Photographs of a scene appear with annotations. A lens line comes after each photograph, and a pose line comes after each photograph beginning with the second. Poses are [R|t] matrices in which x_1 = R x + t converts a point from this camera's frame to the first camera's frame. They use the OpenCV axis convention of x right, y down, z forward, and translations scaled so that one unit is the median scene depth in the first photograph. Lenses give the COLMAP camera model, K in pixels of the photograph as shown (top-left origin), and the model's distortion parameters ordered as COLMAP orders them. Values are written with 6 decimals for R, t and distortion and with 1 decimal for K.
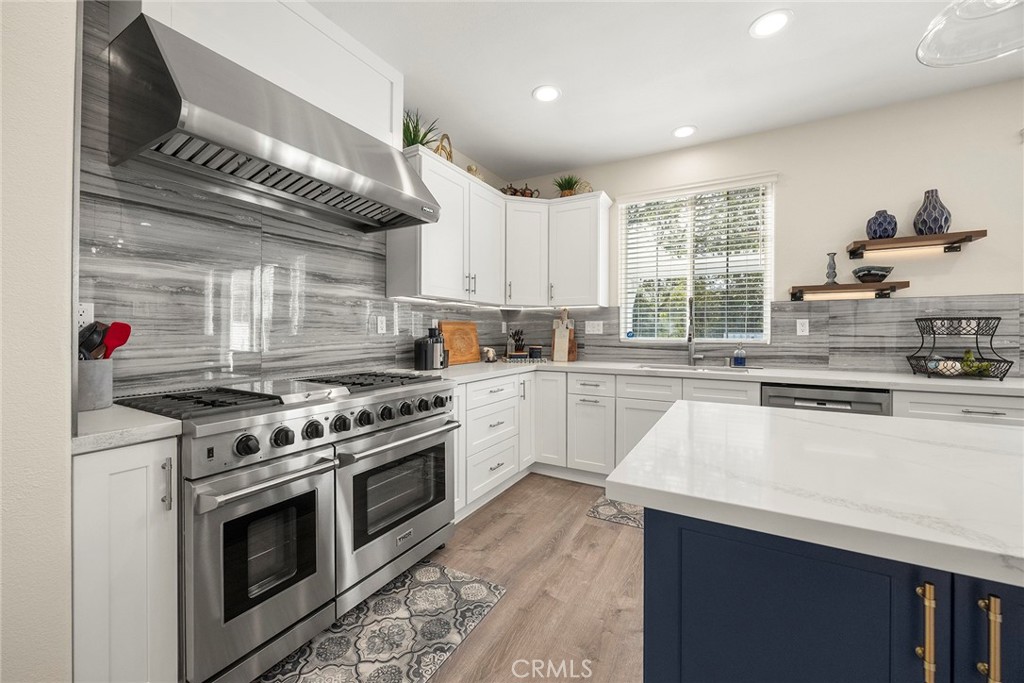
lens RADIAL K [[401.8, 0, 511.3], [0, 401.8, 336.5], [0, 0, 1]] dist [0.009570, -0.000016]
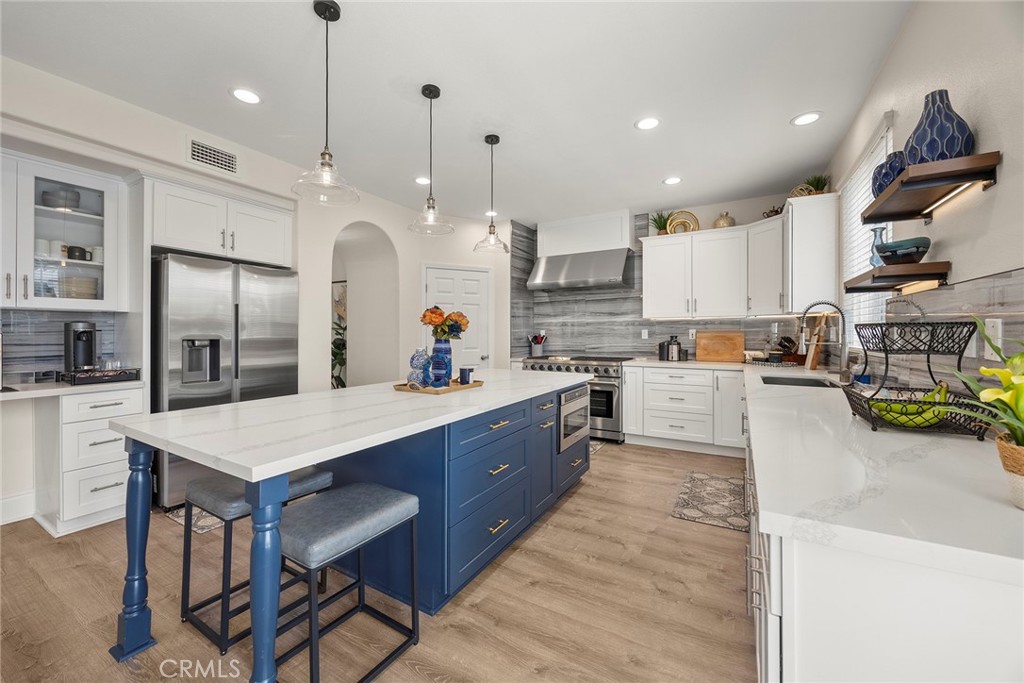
lens RADIAL K [[393.6, 0, 510.3], [0, 393.6, 331.4], [0, 0, 1]] dist [0.000264, 0.000092]
pose [[-0.009762, -0.008078, -0.999920, 1.599315], [-0.007691, 0.999938, -0.008003, -0.022593], [0.999923, 0.007612, -0.009824, 0.411423]]
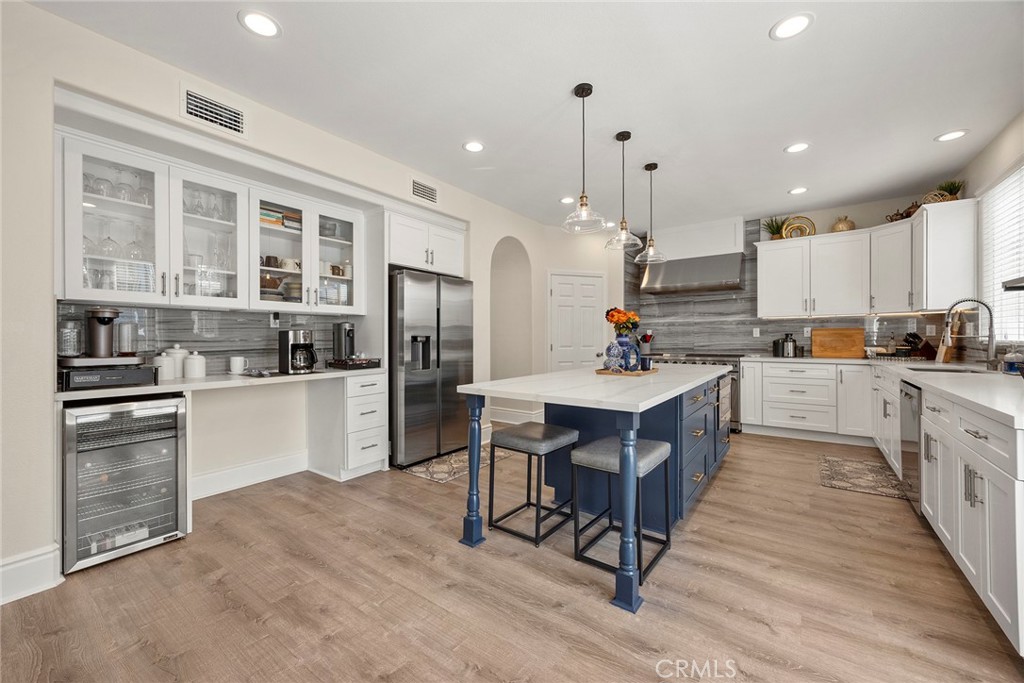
lens RADIAL K [[401.8, 0, 511.3], [0, 401.8, 336.5], [0, 0, 1]] dist [0.009570, -0.000016]
pose [[-0.109480, -0.005129, -0.993976, 1.898902], [-0.003033, 0.999984, -0.004826, 0.005104], [0.993984, 0.002486, -0.109494, 0.009361]]
